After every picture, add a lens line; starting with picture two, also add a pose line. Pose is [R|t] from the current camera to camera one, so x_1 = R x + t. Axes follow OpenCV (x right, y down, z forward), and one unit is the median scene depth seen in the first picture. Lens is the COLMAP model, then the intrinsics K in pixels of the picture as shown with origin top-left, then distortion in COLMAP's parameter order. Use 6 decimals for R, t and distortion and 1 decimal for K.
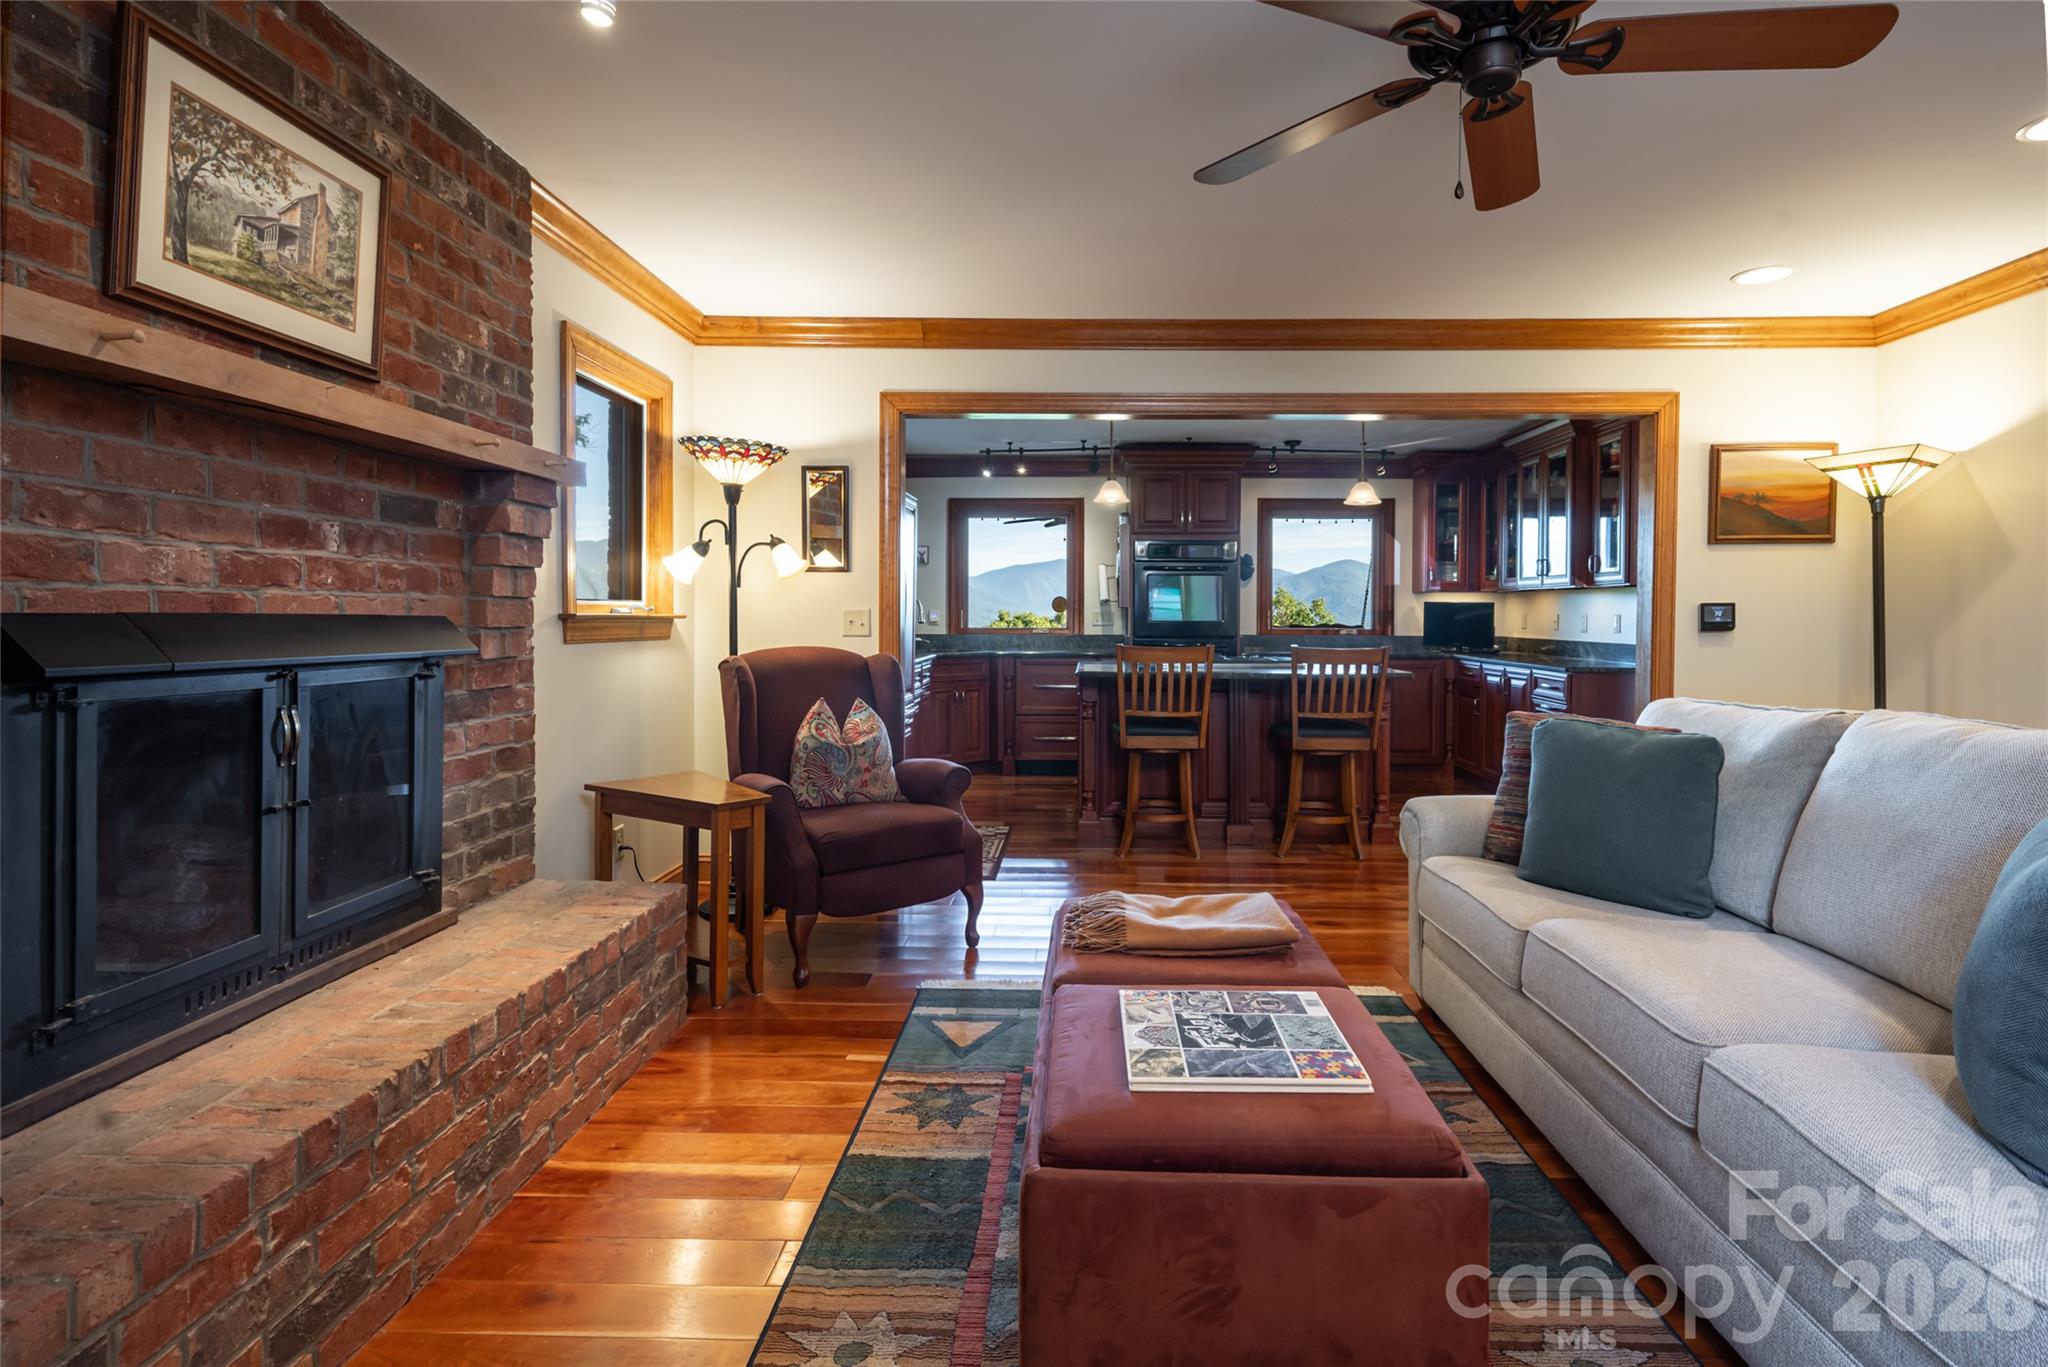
lens RADIAL K [[1003.8, 0, 1059.3], [0, 1003.8, 622.2], [0, 0, 1]] dist [0.003497, 0.000135]
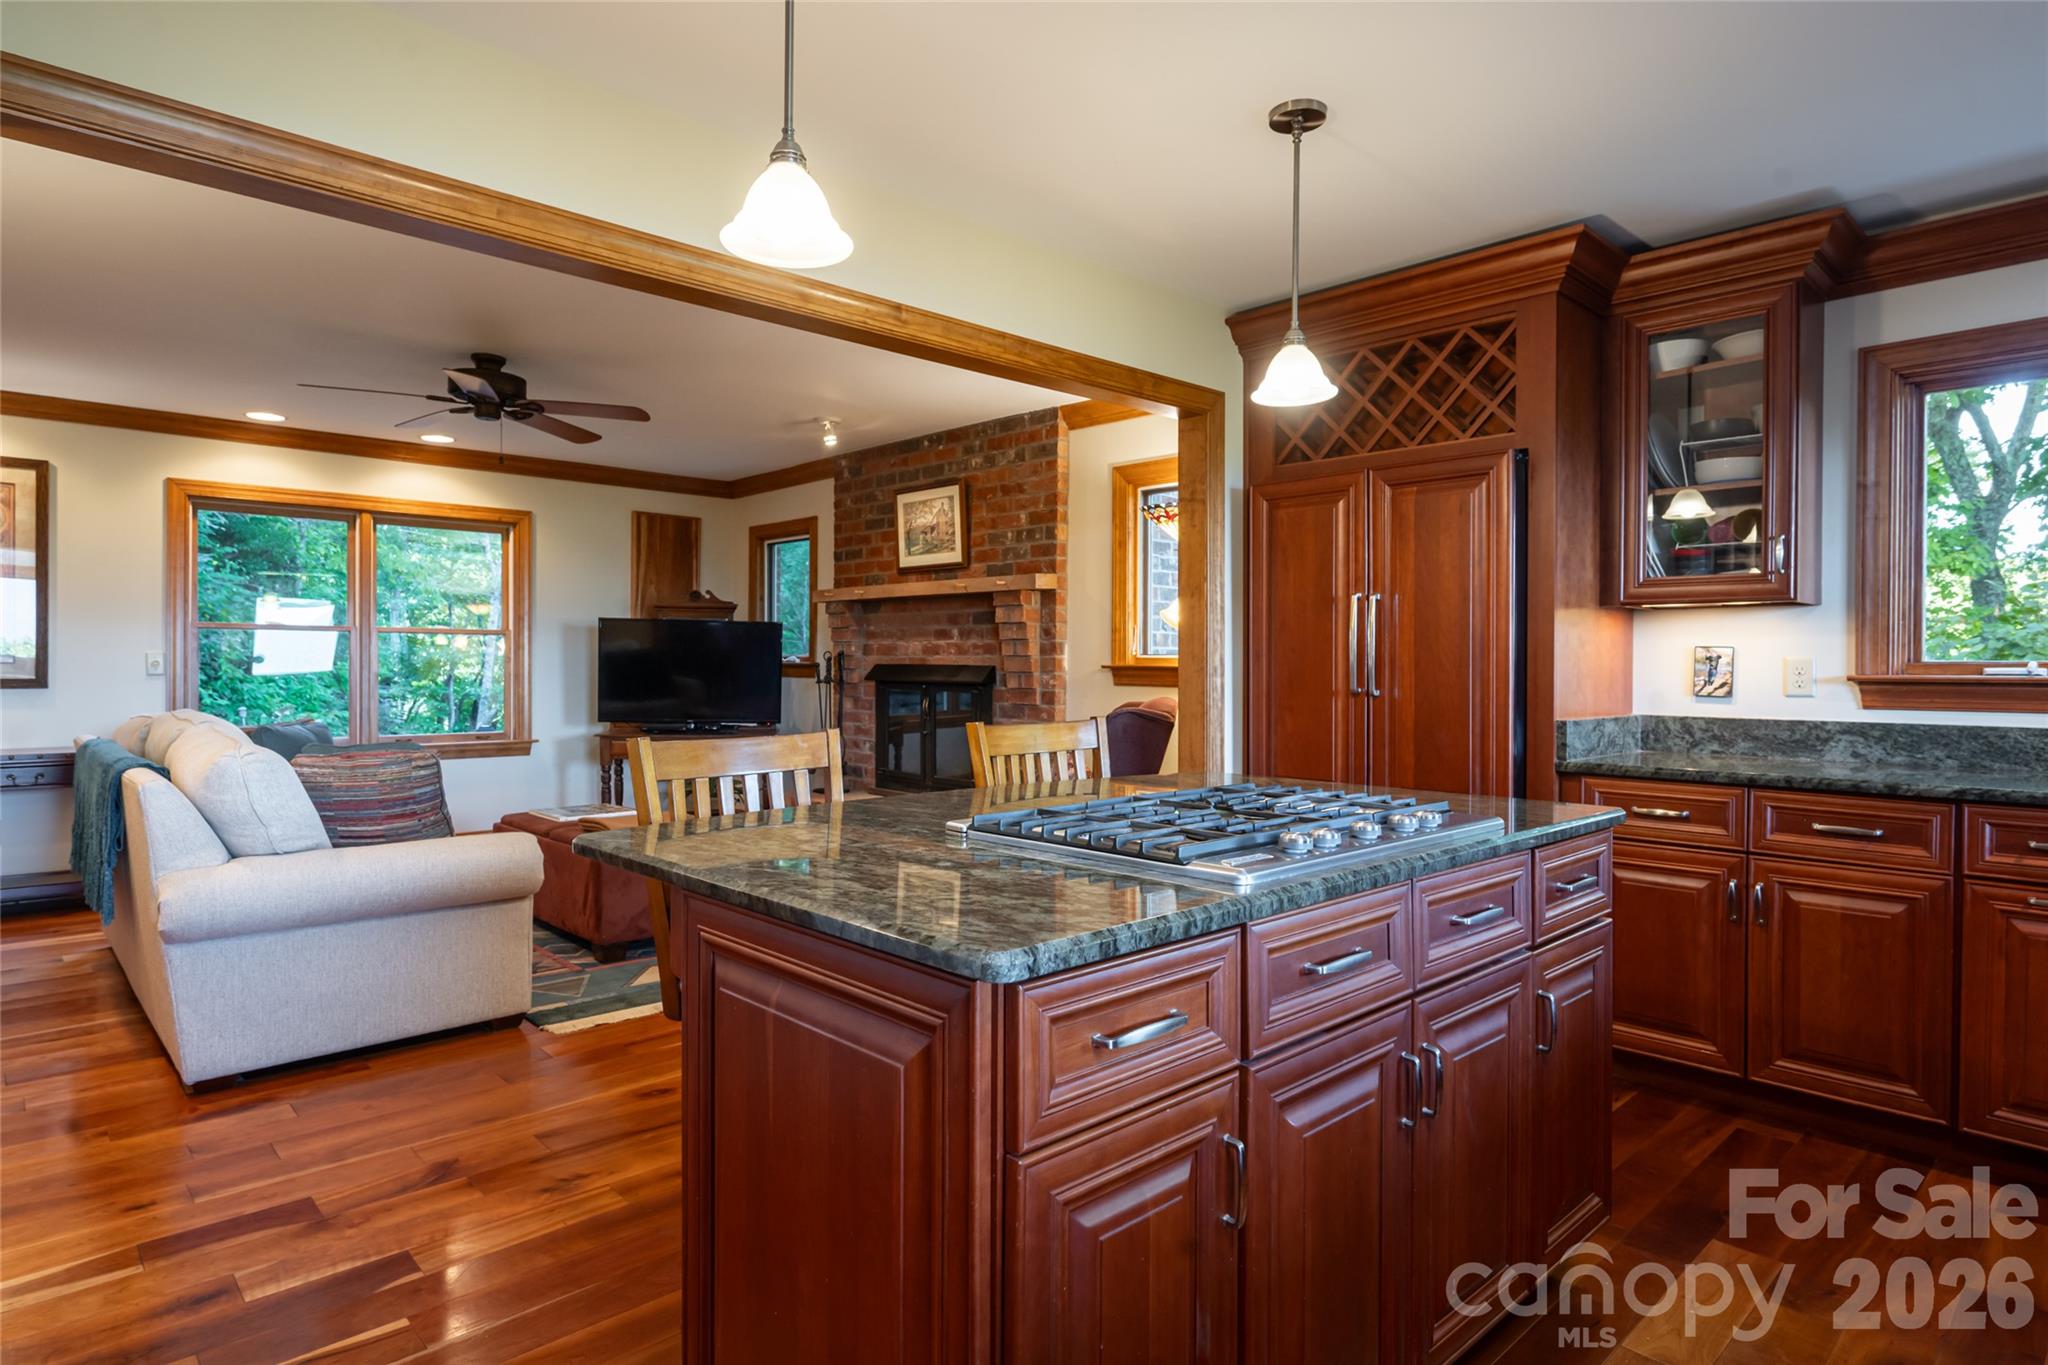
lens RADIAL K [[1109.1, 0, 1024.0], [0, 1109.1, 682.5], [0, 0, 1]] dist [0.001064, 0.000265]
pose [[-0.702018, 0.002887, -0.712154, 0.382838], [-0.013195, 0.999767, 0.017060, -0.004347], [0.712037, 0.021373, -0.701816, 1.027649]]
